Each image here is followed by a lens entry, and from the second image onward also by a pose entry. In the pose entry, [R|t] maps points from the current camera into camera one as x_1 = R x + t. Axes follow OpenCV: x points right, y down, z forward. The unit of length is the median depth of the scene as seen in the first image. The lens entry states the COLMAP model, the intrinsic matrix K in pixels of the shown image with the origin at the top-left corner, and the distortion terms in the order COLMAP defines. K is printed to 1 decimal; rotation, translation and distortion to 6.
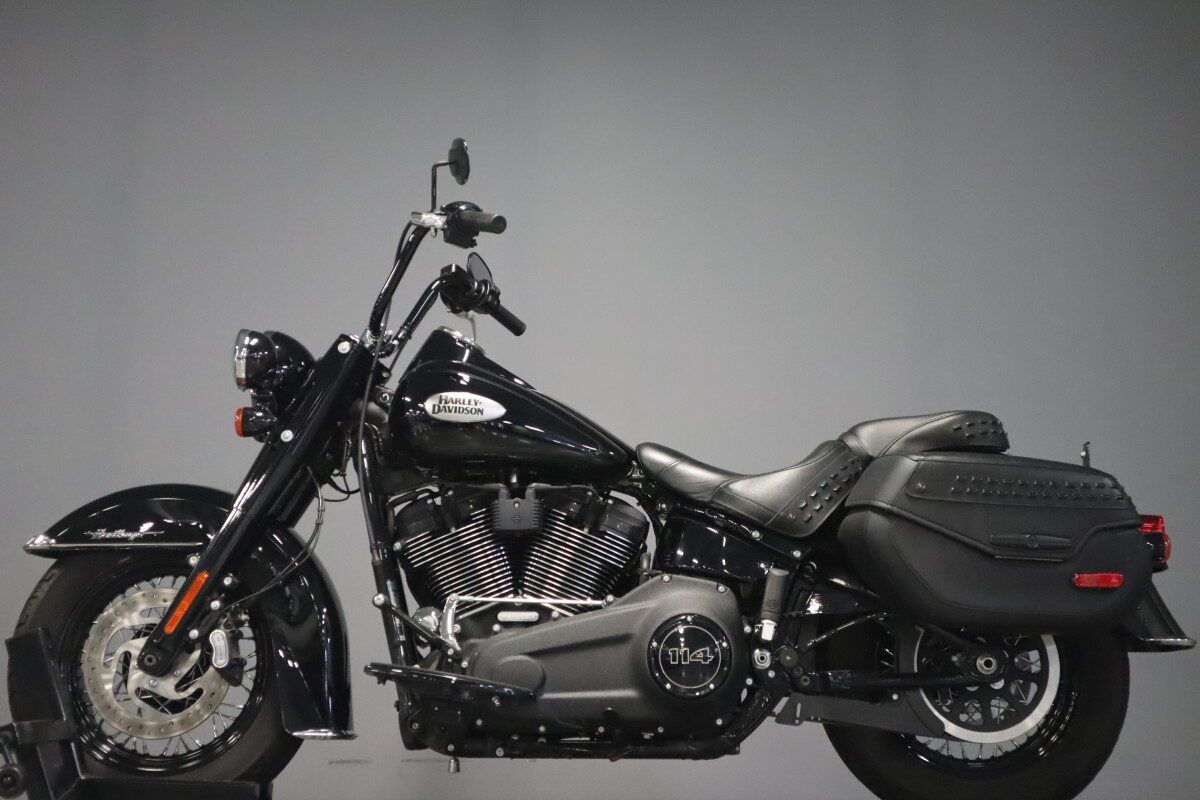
lens RADIAL K [[1705.1, 0, 600.0], [0, 1705.1, 400.0], [0, 0, 1]] dist [0.009162, 0.142926]
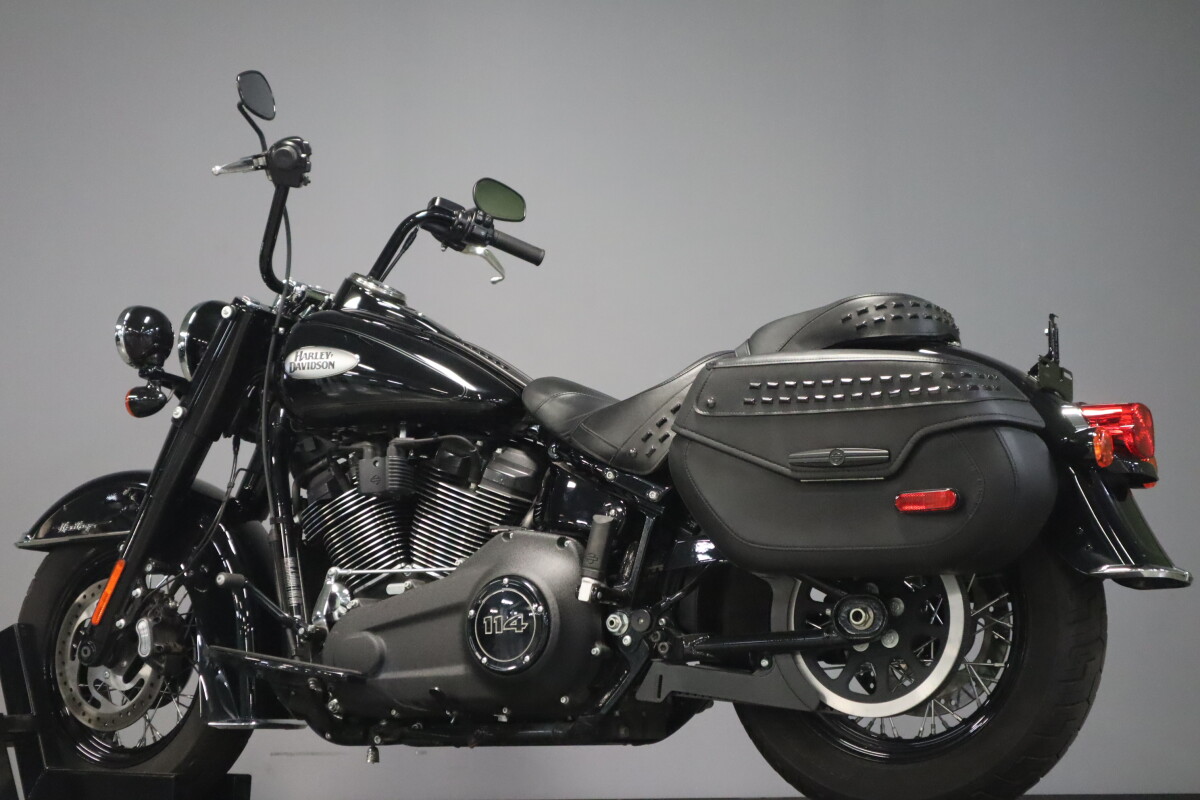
lens RADIAL K [[2008.0, 0, 600.0], [0, 2008.0, 400.0], [0, 0, 1]] dist [-0.013790, -0.077256]
pose [[0.861868, -0.100238, -0.497129, 0.578023], [0.113674, 0.993513, -0.003249, 0.044804], [0.494229, -0.053710, 0.867671, 0.148570]]
